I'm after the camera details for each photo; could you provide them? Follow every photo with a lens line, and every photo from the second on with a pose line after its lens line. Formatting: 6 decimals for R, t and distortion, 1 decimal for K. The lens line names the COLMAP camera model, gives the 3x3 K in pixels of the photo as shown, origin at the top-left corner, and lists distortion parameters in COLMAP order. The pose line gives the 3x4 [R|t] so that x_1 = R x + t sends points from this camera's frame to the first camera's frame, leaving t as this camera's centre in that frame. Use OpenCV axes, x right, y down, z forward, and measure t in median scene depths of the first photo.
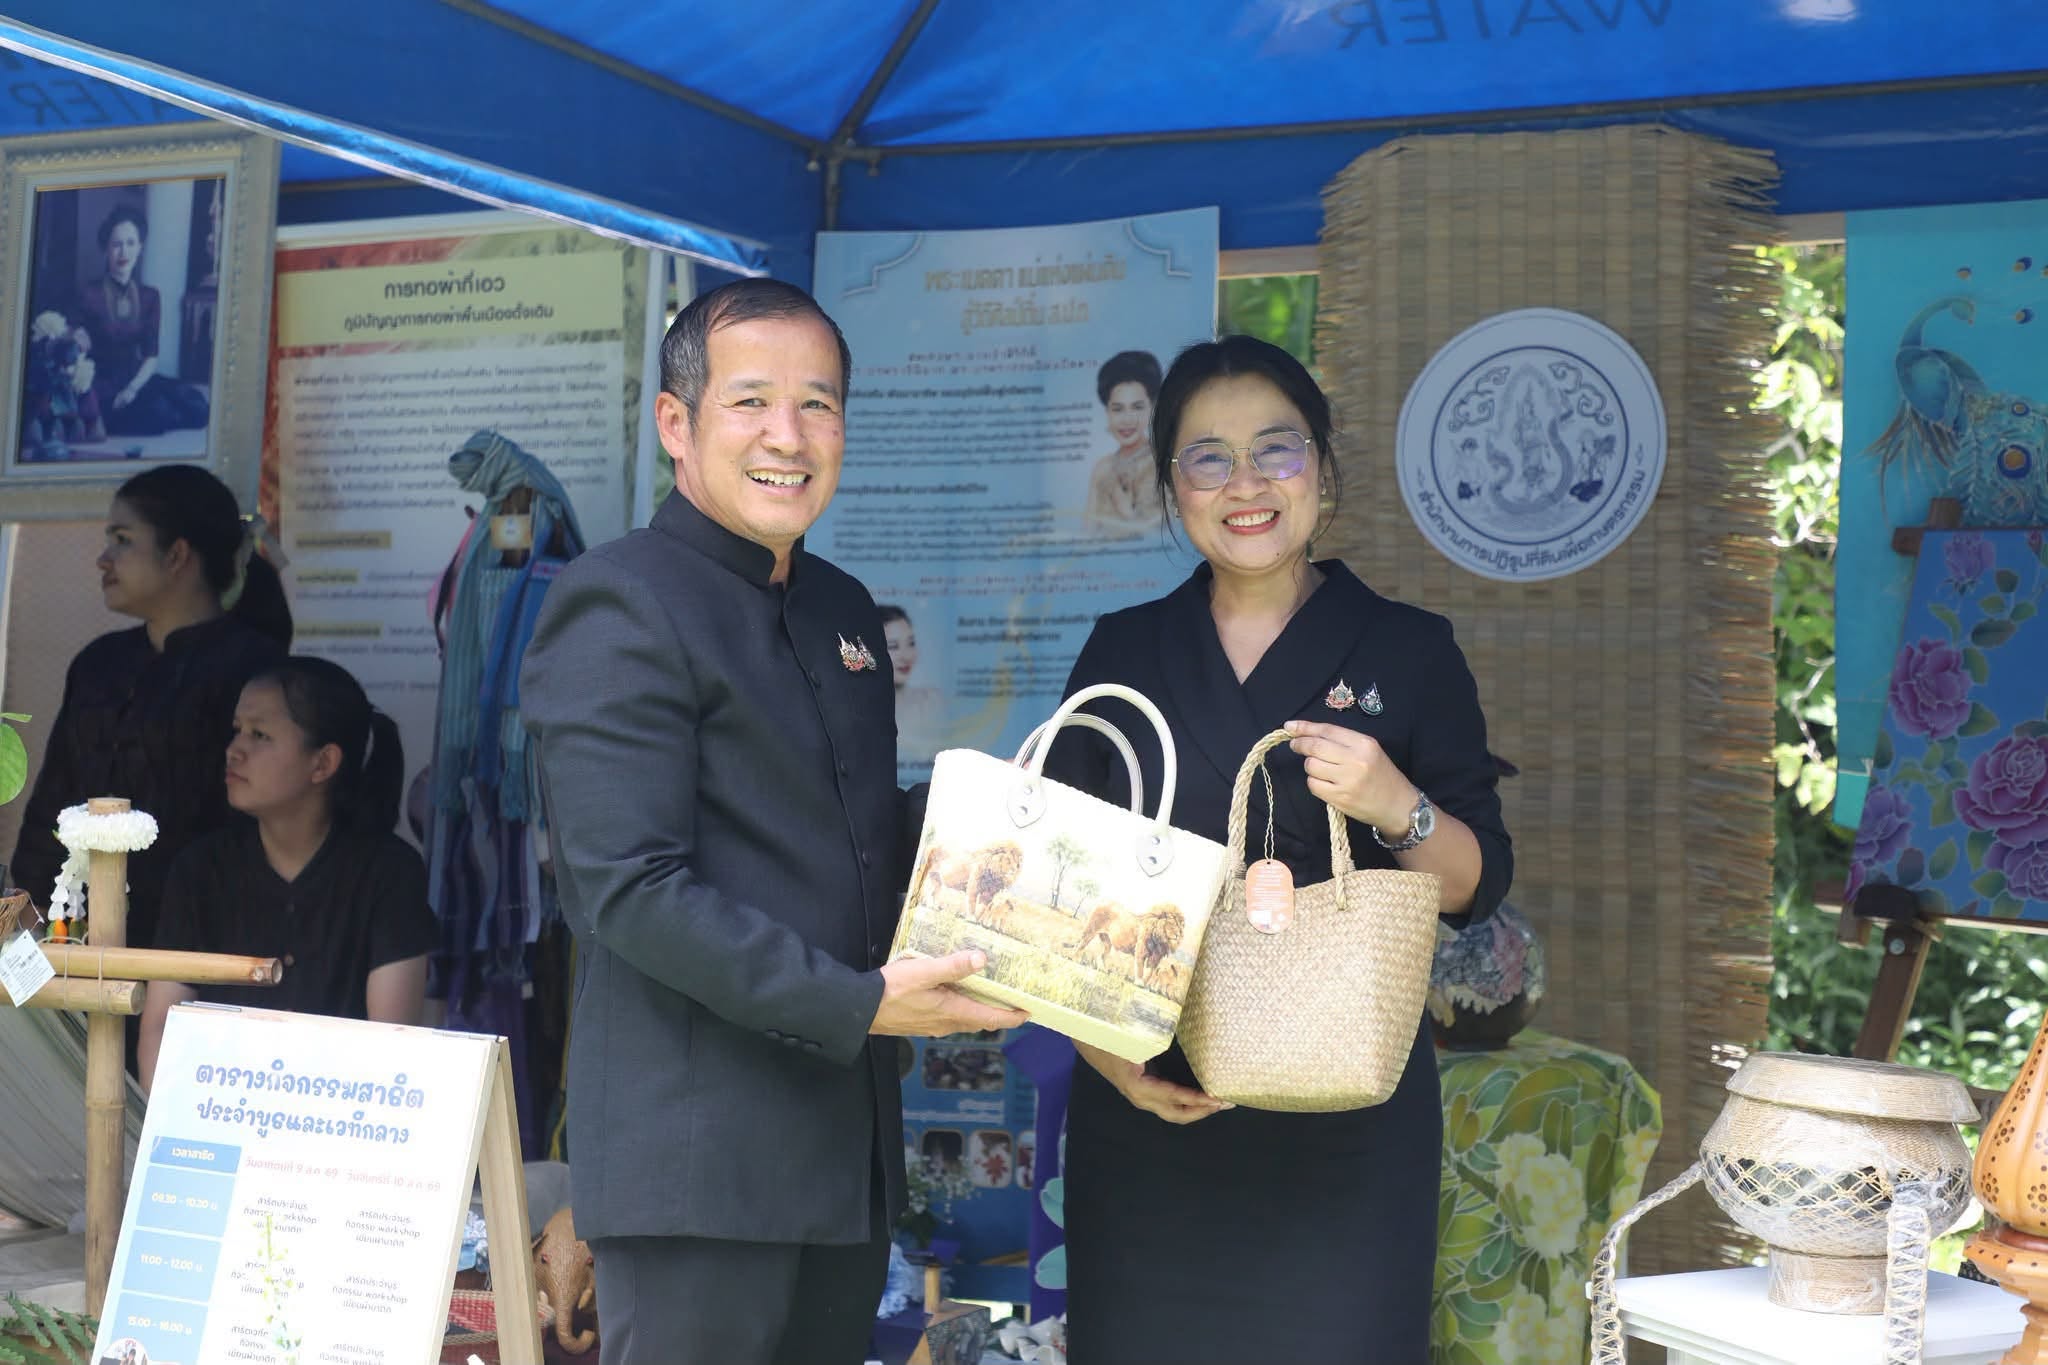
lens RADIAL K [[3006.4, 0, 1024.0], [0, 3006.4, 682.5], [0, 0, 1]] dist [0.030659, -0.031986]
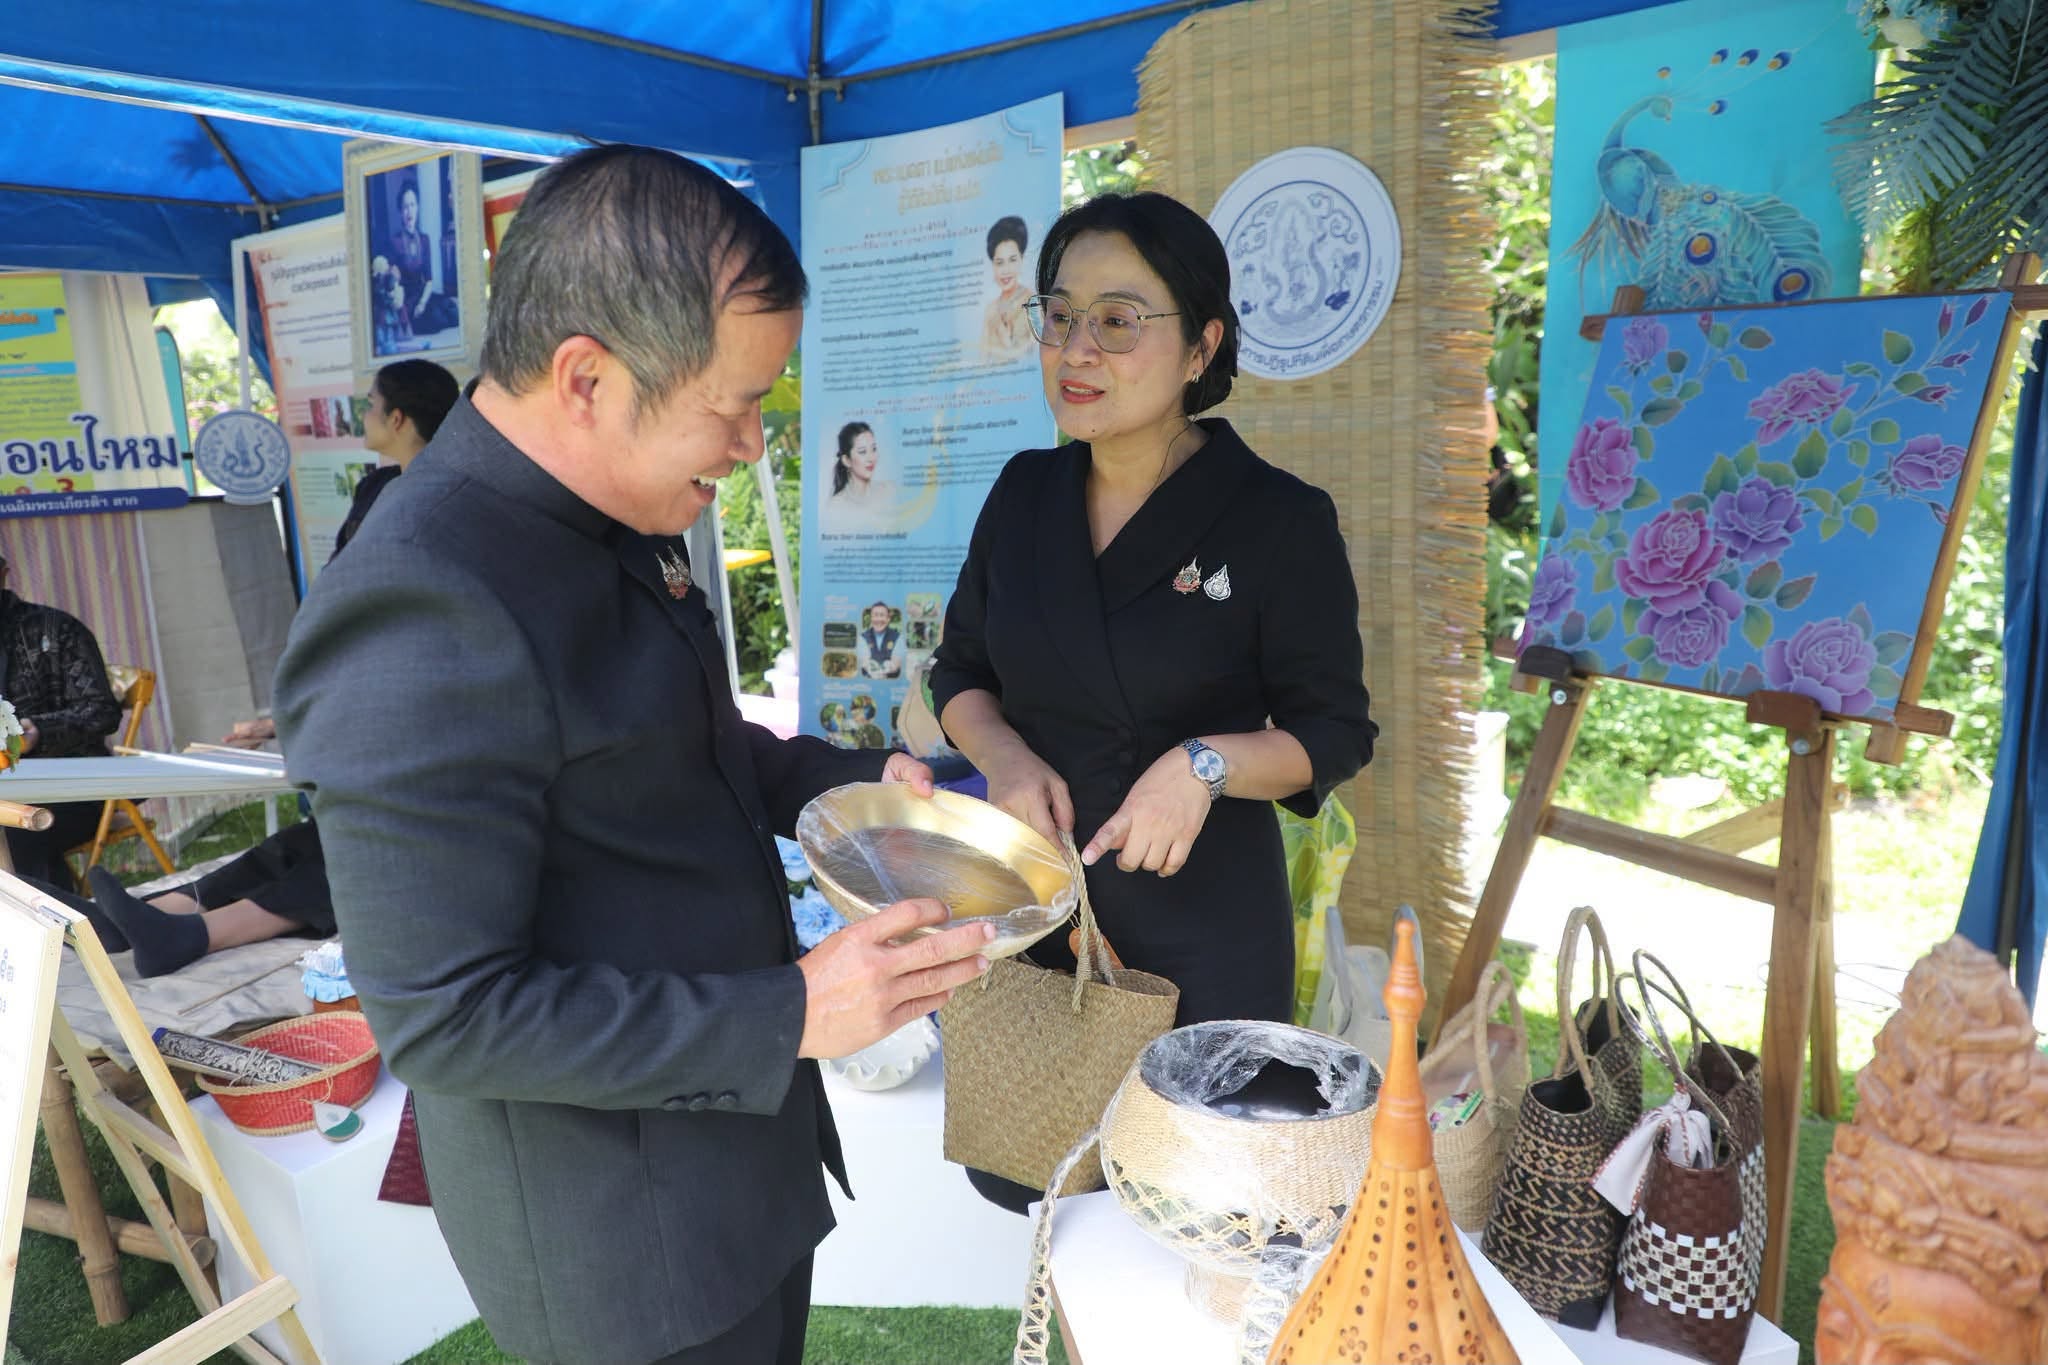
lens RADIAL K [[1379.6, 0, 1024.0], [0, 1379.6, 682.5], [0, 0, 1]] dist [0.000741, 0.005048]
pose [[0.973938, -0.018478, -0.226062, 0.185307], [0.063785, 0.978767, 0.194799, -0.029041], [0.217663, -0.204142, 0.954437, 0.402603]]
